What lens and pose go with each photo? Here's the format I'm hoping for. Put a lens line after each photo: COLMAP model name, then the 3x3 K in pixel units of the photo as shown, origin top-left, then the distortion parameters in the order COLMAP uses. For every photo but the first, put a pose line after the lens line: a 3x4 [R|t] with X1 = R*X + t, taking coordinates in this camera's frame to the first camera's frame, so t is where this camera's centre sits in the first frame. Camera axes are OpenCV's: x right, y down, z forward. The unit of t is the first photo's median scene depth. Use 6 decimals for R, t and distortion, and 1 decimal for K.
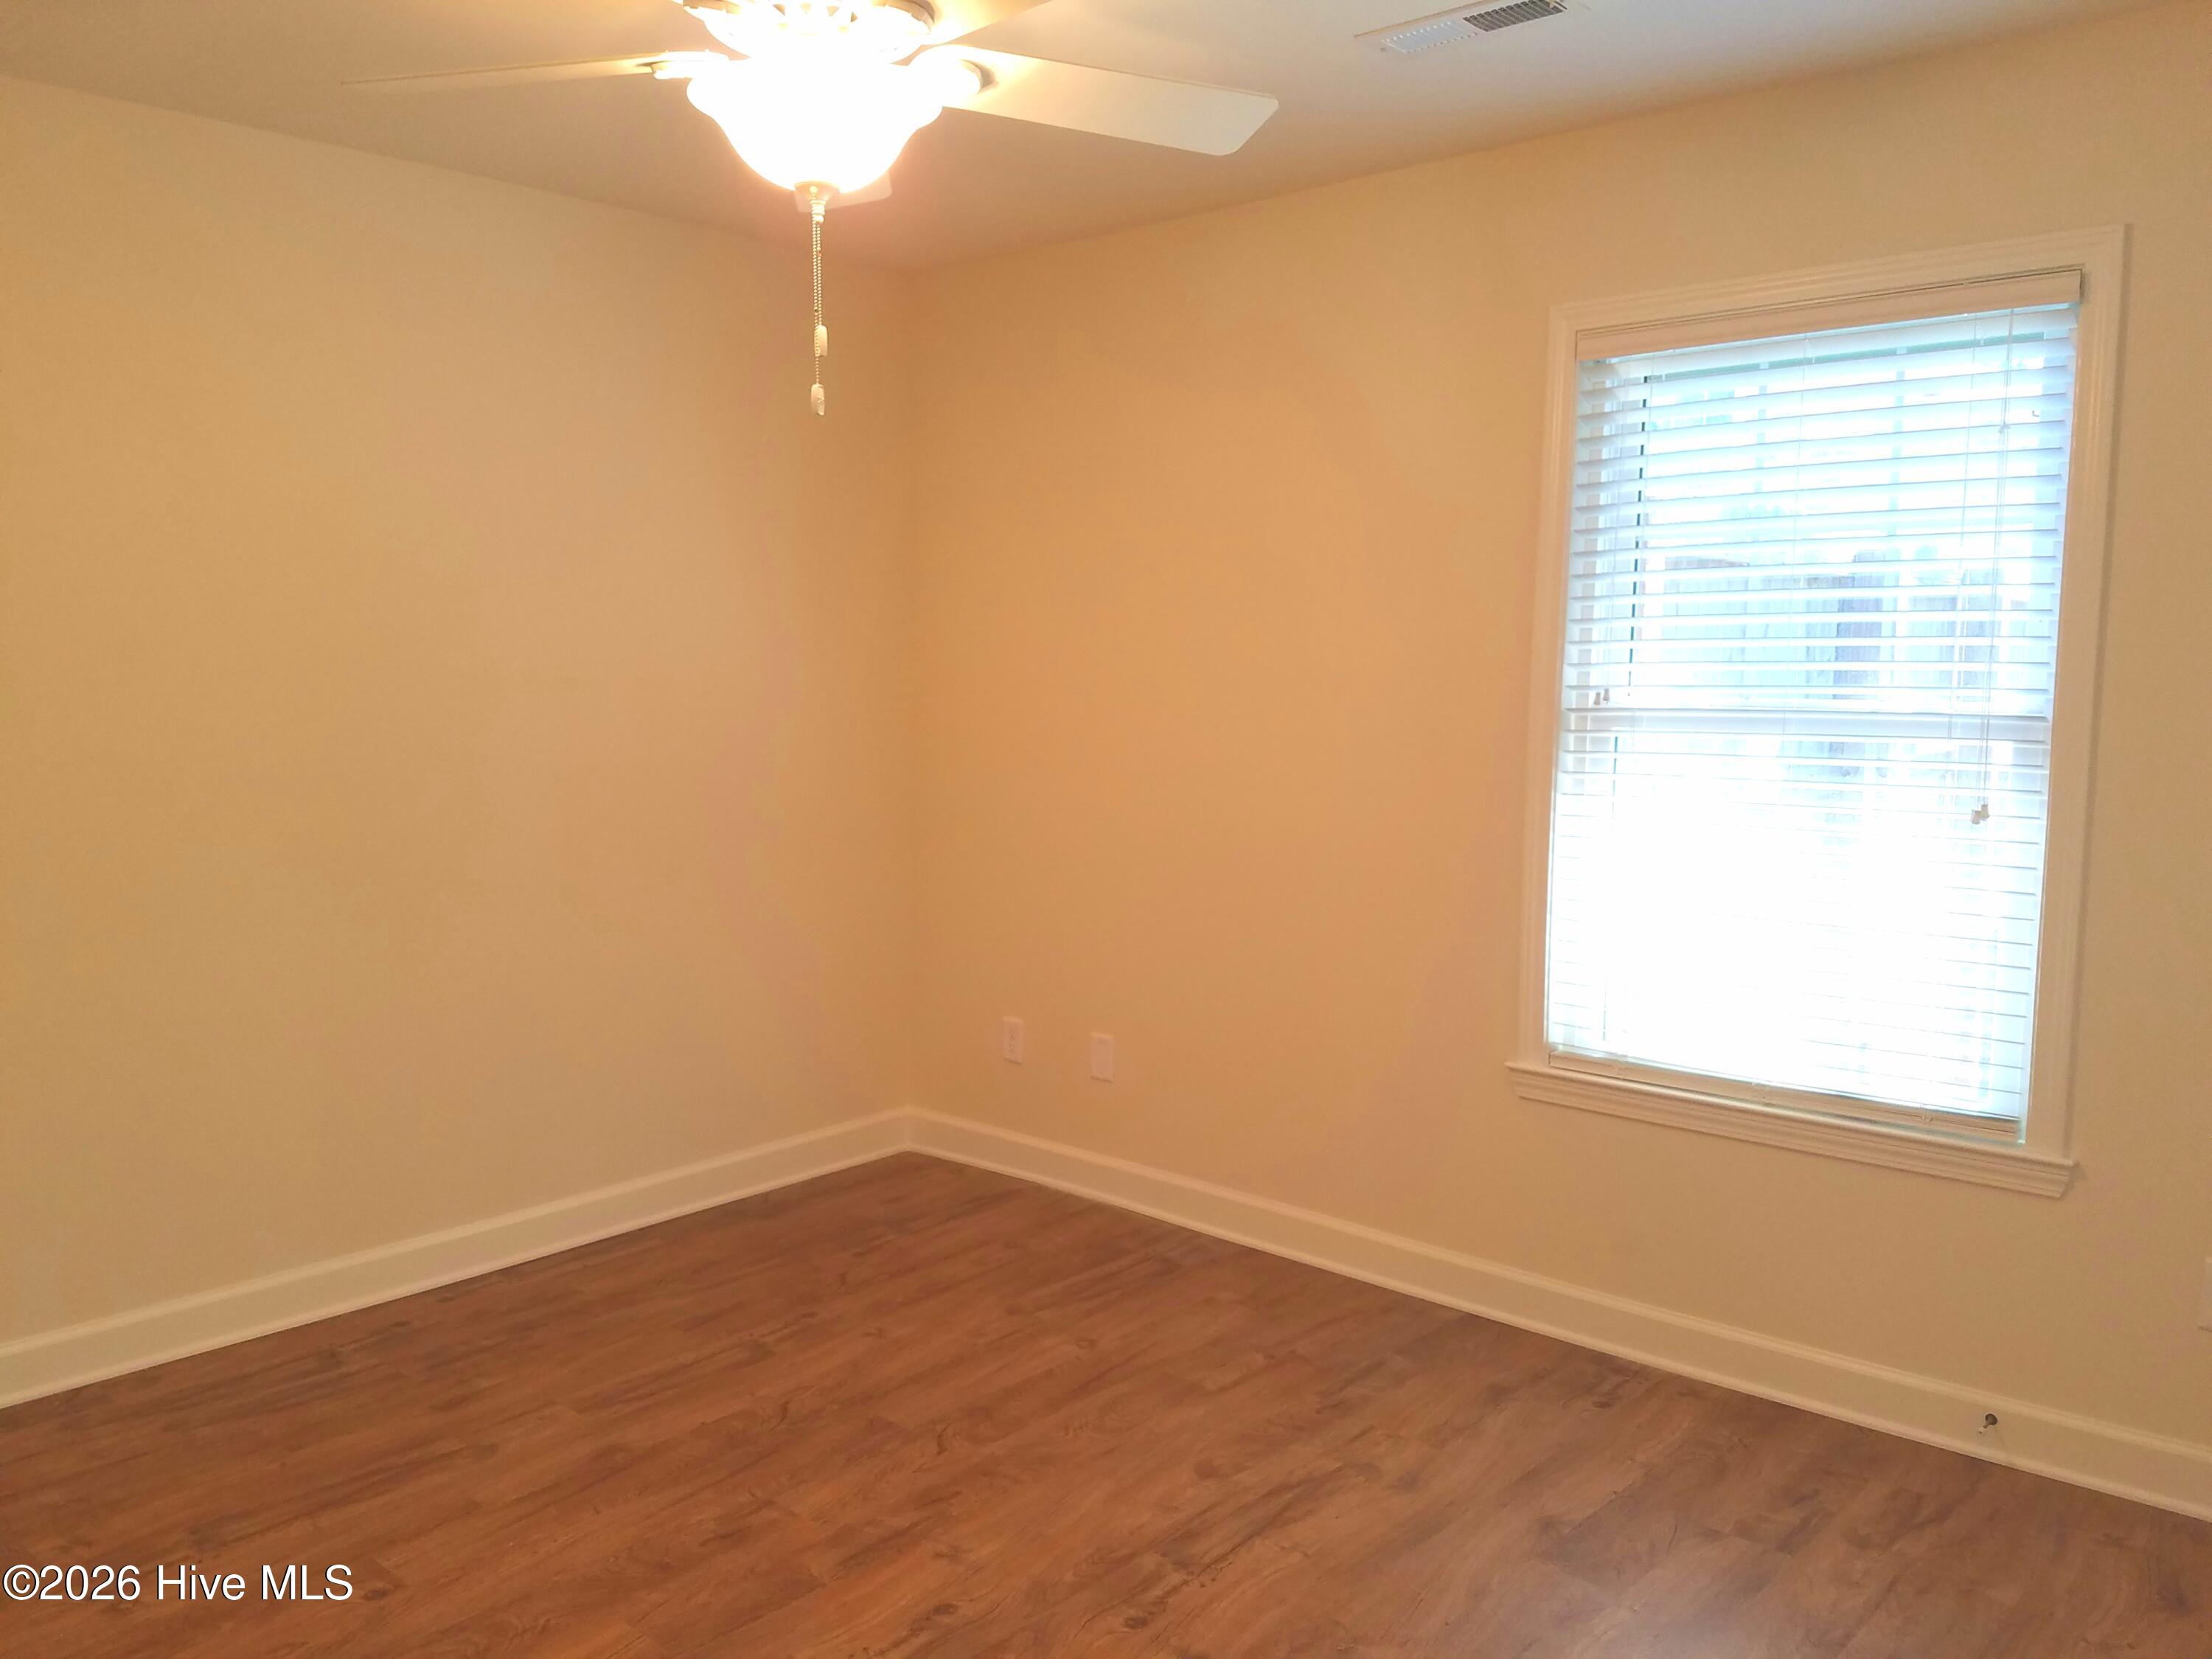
lens RADIAL K [[1721.2, 0, 1087.5], [0, 1721.2, 834.0], [0, 0, 1]] dist [0.041789, -0.061061]
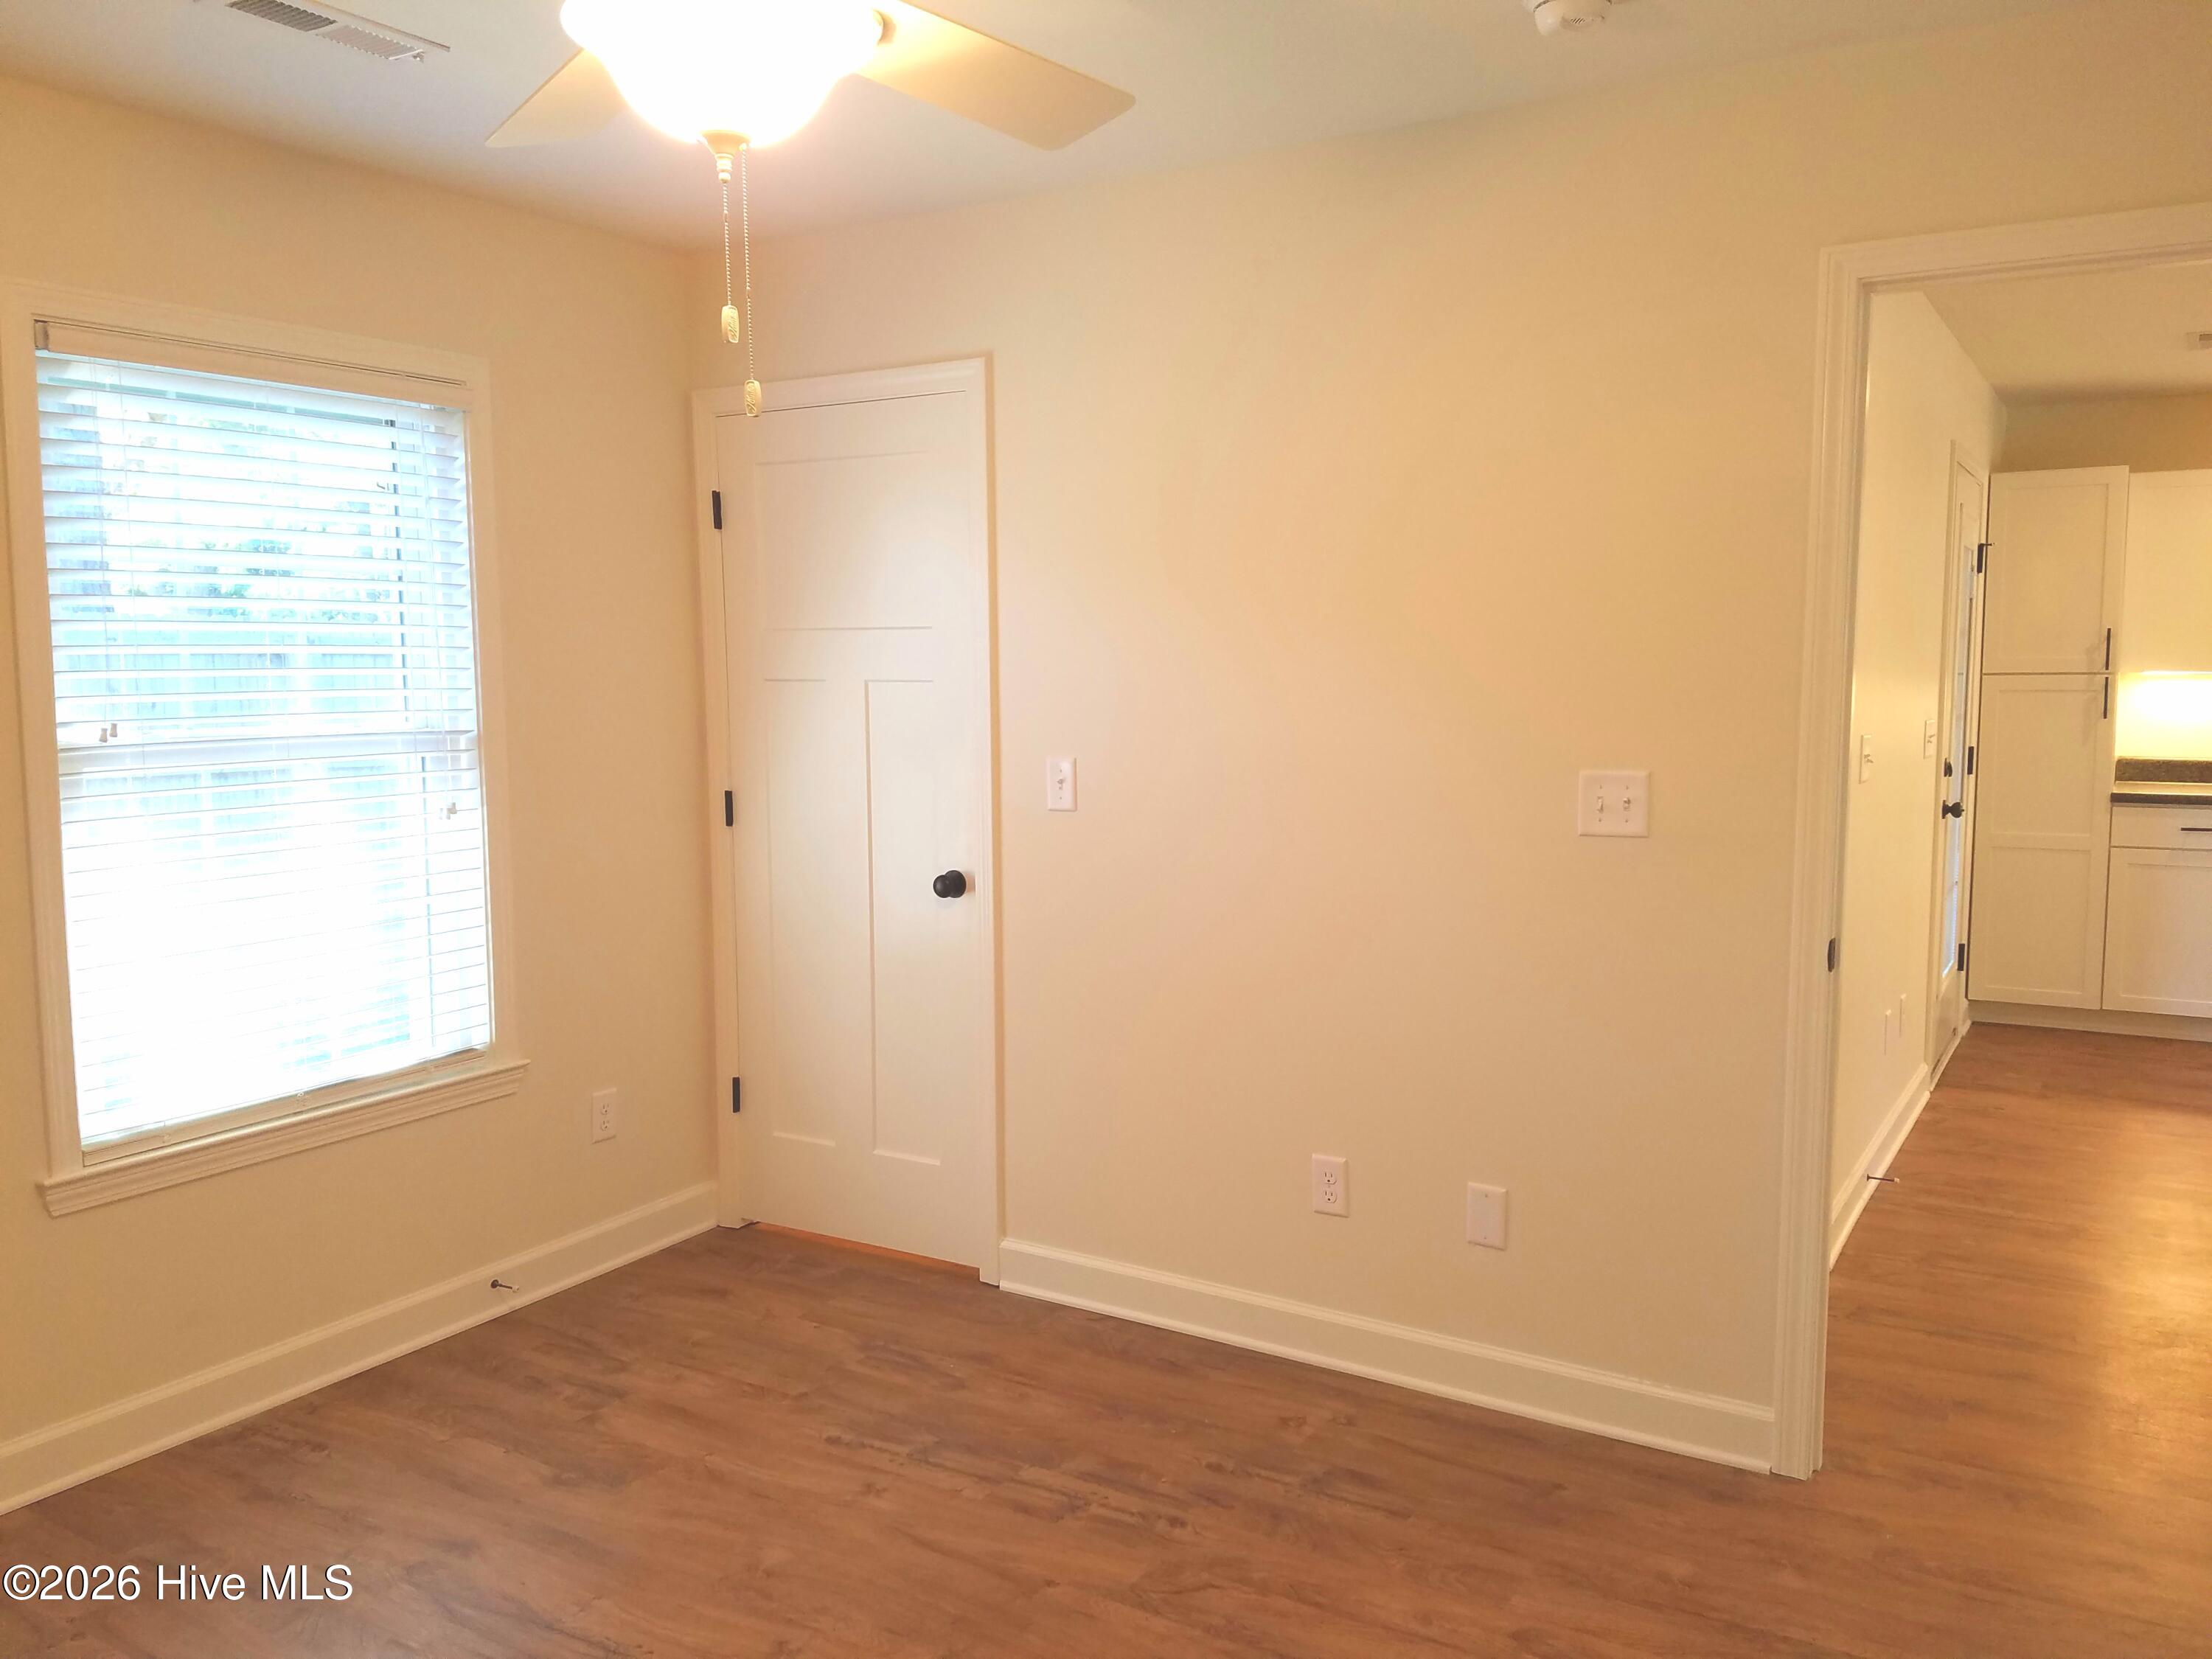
lens RADIAL K [[1721.2, 0, 1089.5], [0, 1721.2, 831.5], [0, 0, 1]] dist [0.041789, -0.061061]
pose [[-0.178222, -0.091929, 0.979687, -0.723255], [0.111666, 0.987305, 0.112957, -0.078950], [-0.977634, 0.129529, -0.165694, 0.705205]]
